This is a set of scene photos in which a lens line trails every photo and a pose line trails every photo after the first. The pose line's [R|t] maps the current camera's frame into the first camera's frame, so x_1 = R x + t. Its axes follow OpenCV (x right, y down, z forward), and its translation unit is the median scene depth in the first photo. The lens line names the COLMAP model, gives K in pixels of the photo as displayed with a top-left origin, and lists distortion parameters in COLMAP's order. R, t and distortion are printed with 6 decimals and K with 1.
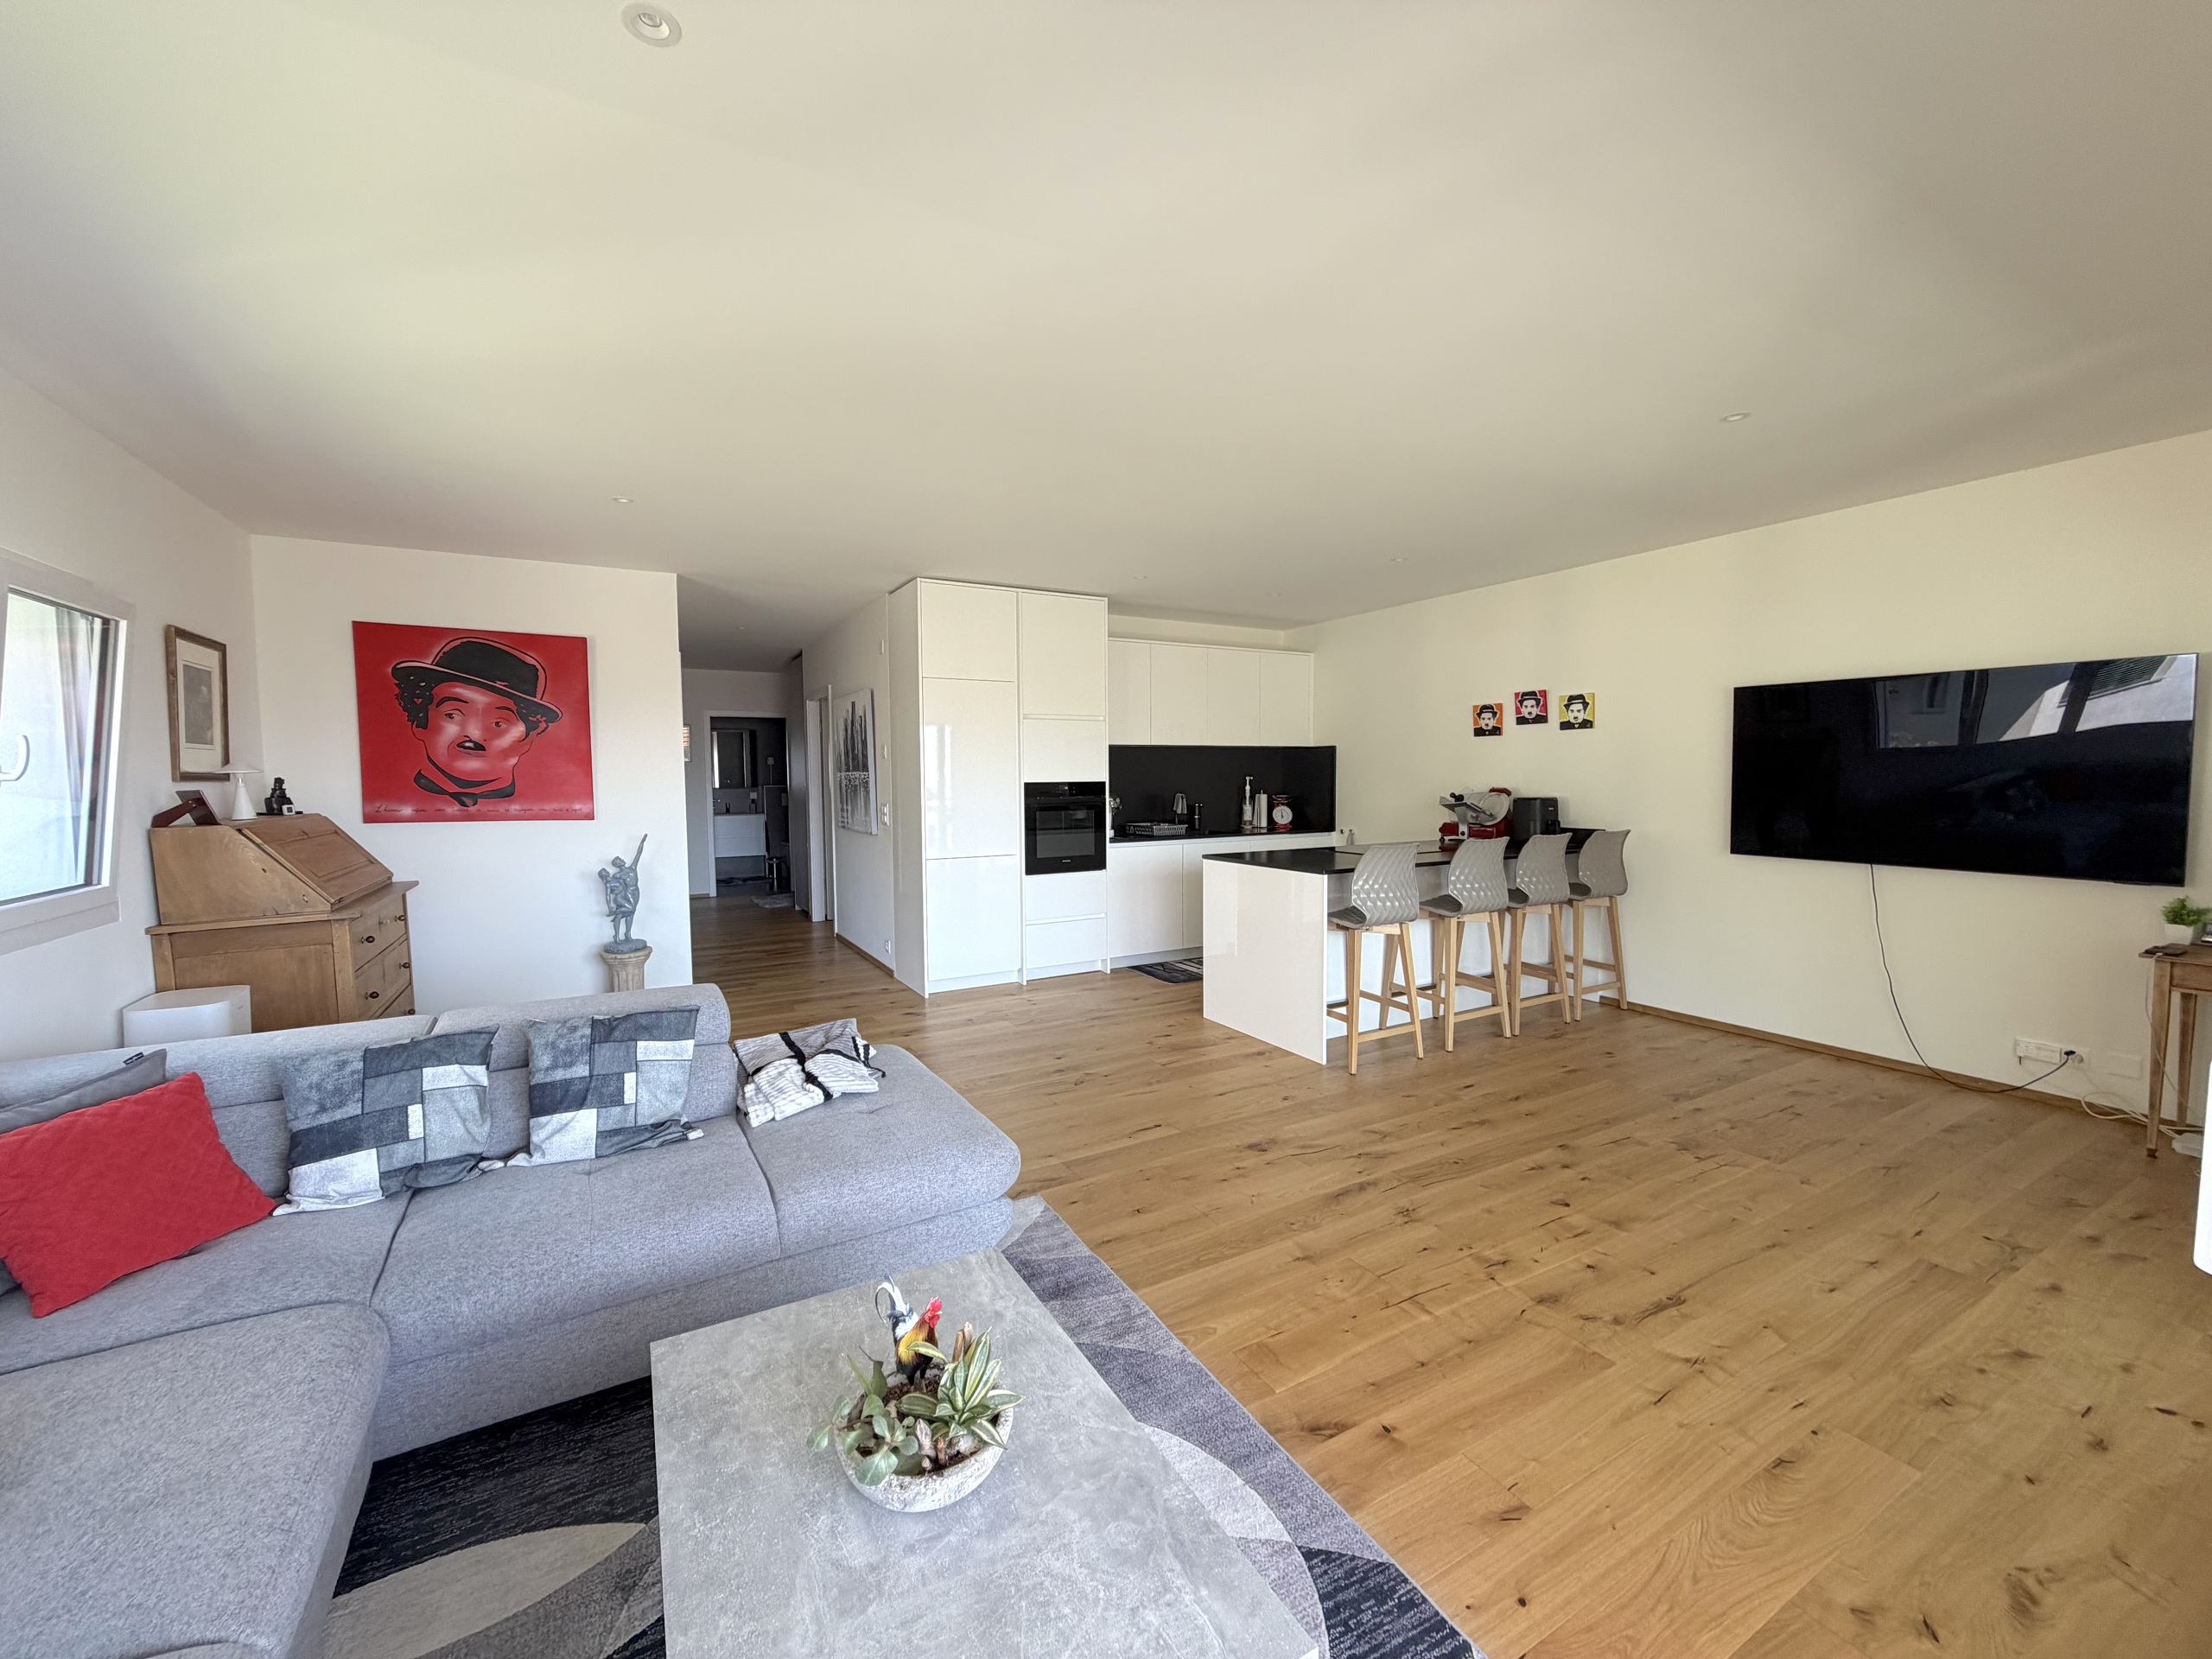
lens RADIAL K [[878.7, 0, 1097.4], [0, 878.7, 825.8], [0, 0, 1]] dist [-0.001810, 0.000817]
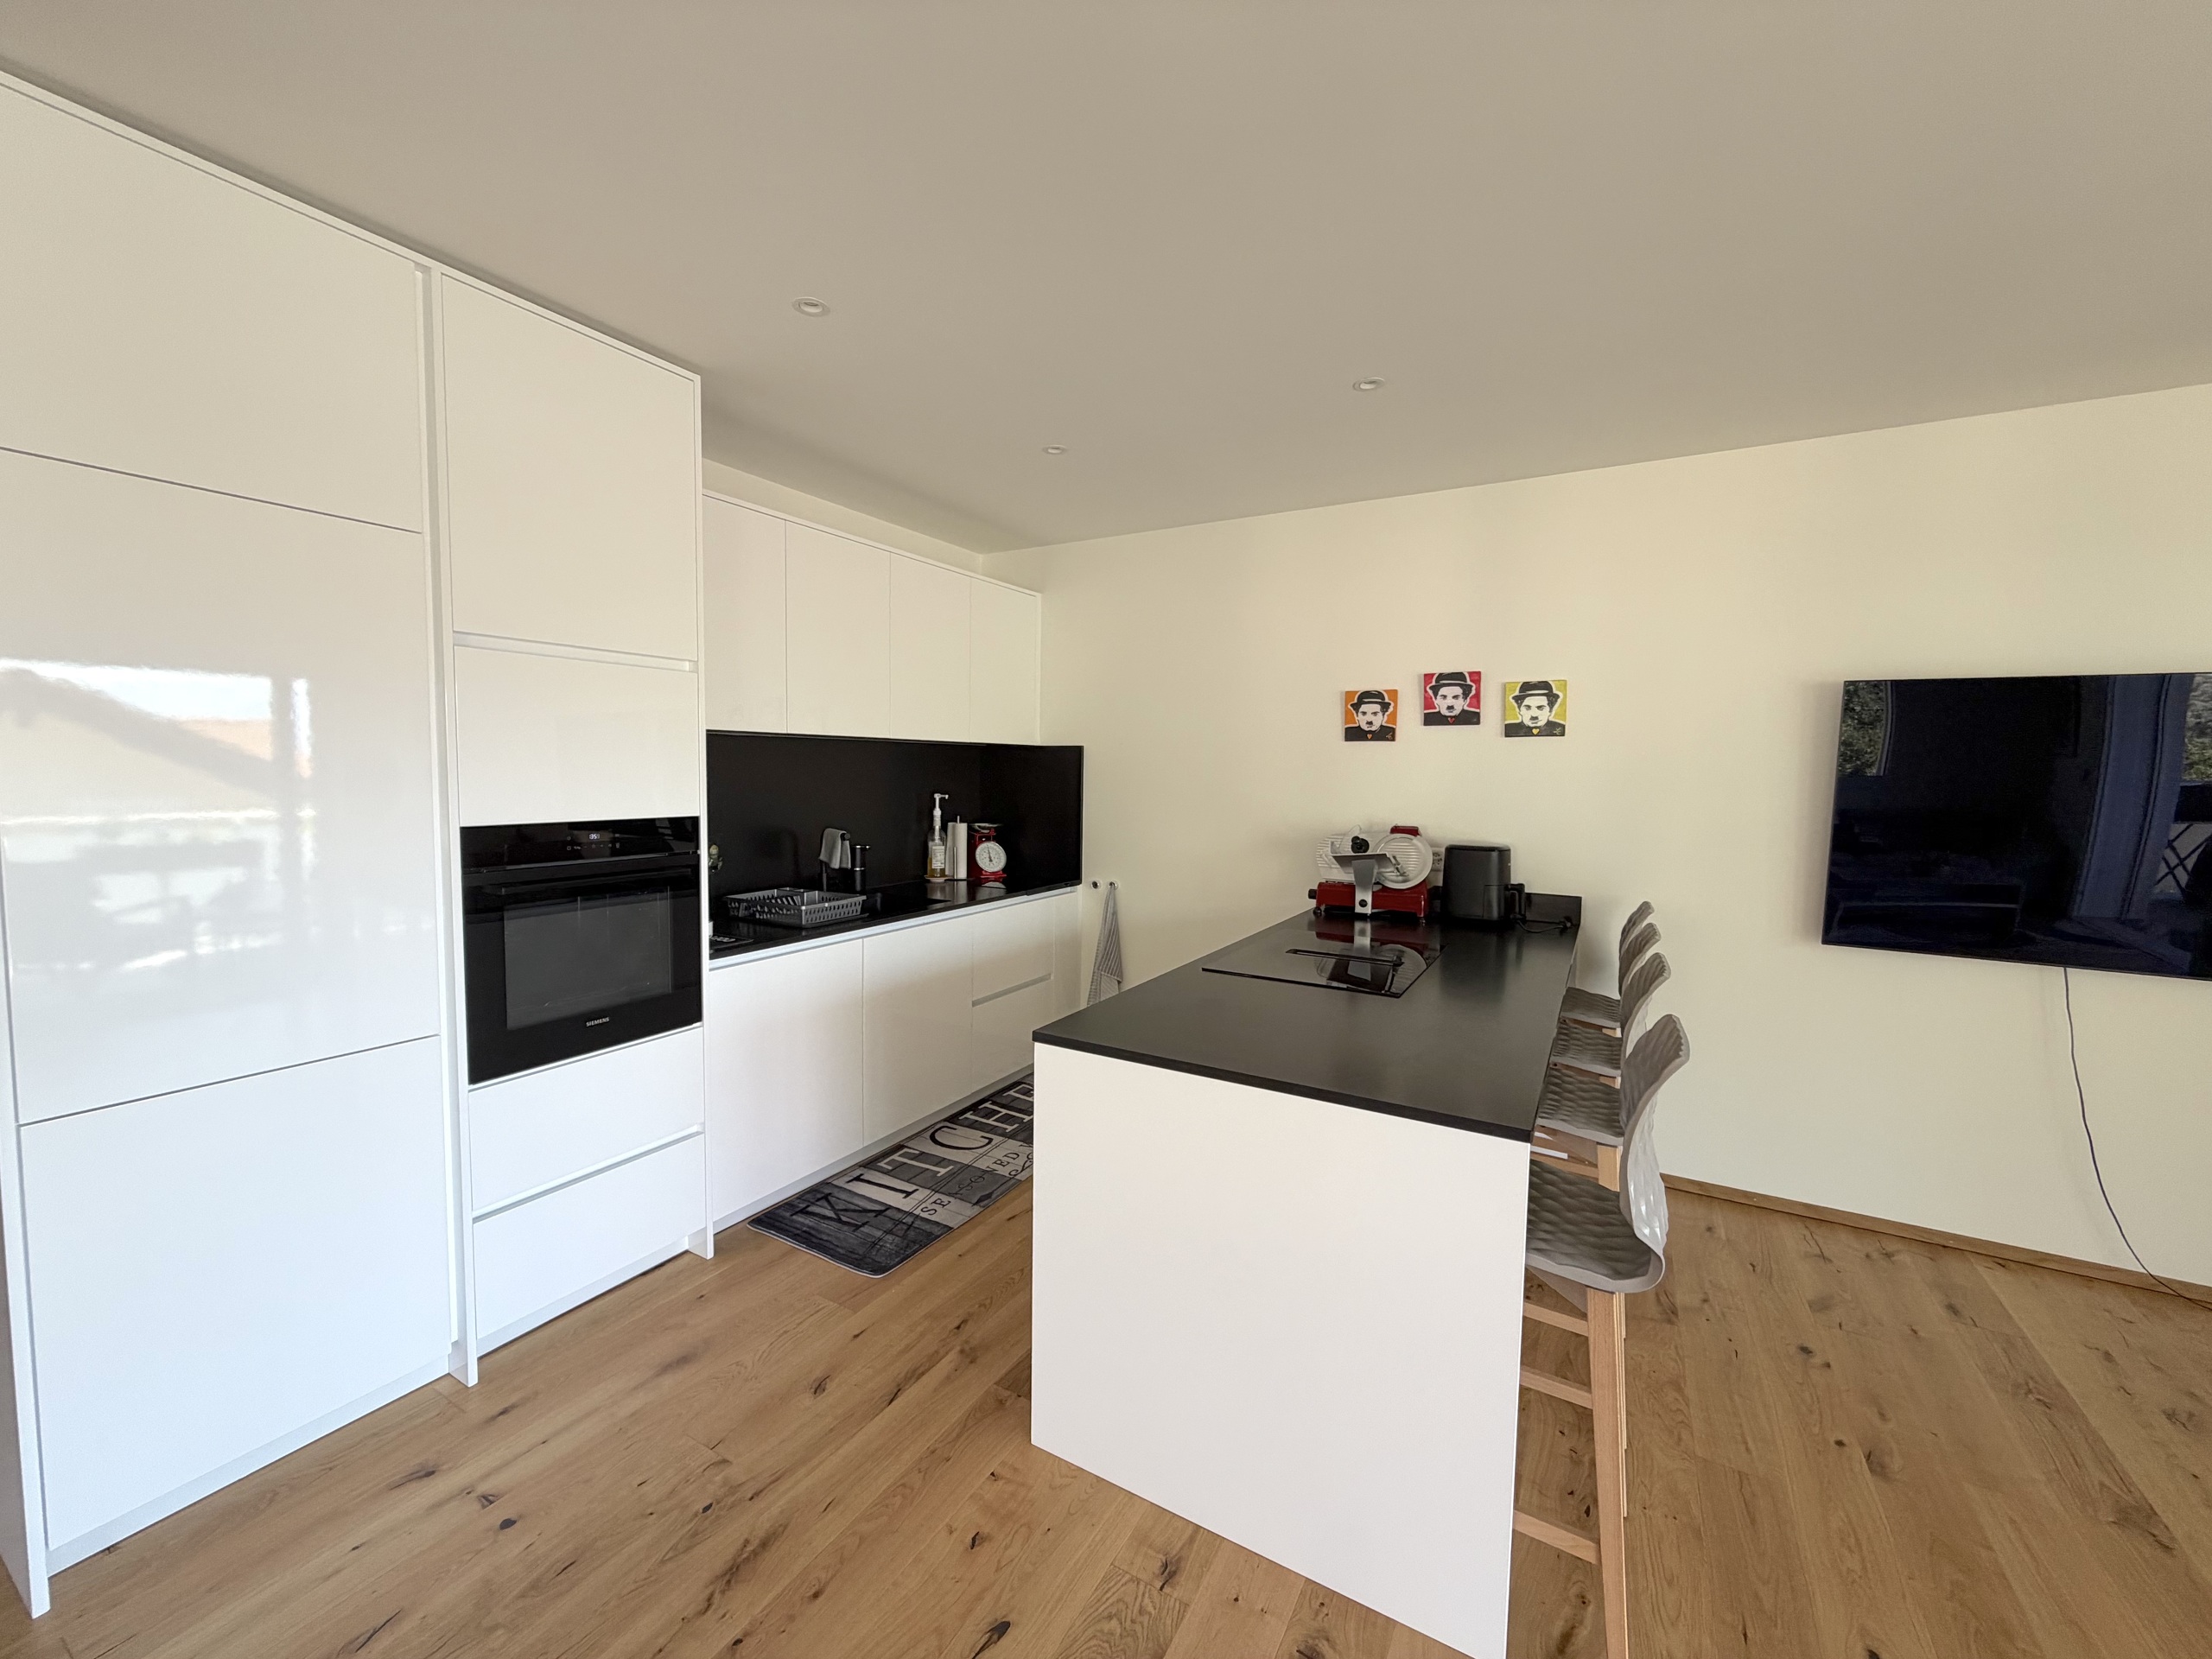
lens RADIAL K [[878.7, 0, 1094.8], [0, 878.7, 825.4], [0, 0, 1]] dist [-0.001810, 0.000817]
pose [[0.865474, -0.012887, 0.500789, -0.042898], [0.008246, 0.999900, 0.011479, -0.055977], [-0.500886, -0.005805, 0.865494, 0.610814]]
